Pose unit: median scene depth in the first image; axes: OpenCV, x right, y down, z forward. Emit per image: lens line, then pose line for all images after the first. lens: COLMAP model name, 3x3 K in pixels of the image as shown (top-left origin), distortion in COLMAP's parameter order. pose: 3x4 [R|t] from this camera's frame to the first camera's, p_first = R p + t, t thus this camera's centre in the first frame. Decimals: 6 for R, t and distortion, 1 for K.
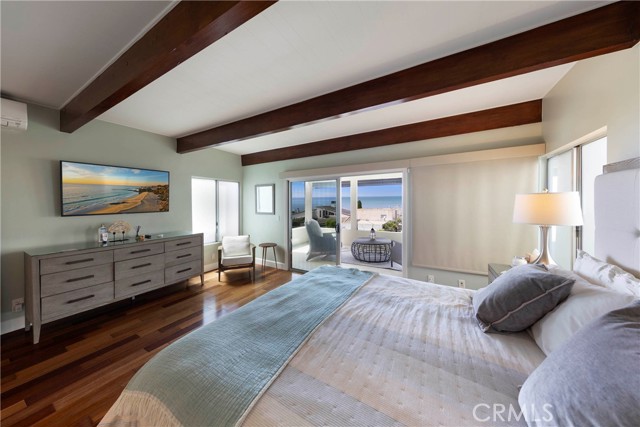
lens RADIAL K [[208.3, 0, 311.4], [0, 208.3, 206.3], [0, 0, 1]] dist [0.008257, -0.000447]
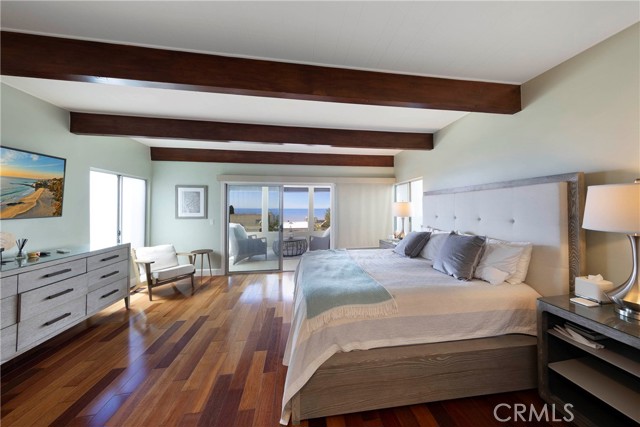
lens RADIAL K [[208.3, 0, 328.1], [0, 208.3, 203.4], [0, 0, 1]] dist [0.008257, -0.000447]
pose [[0.773310, 0.018600, 0.633756, -0.484322], [0.005772, 0.999322, -0.036372, 0.011981], [-0.634002, 0.031785, 0.772678, -0.100167]]
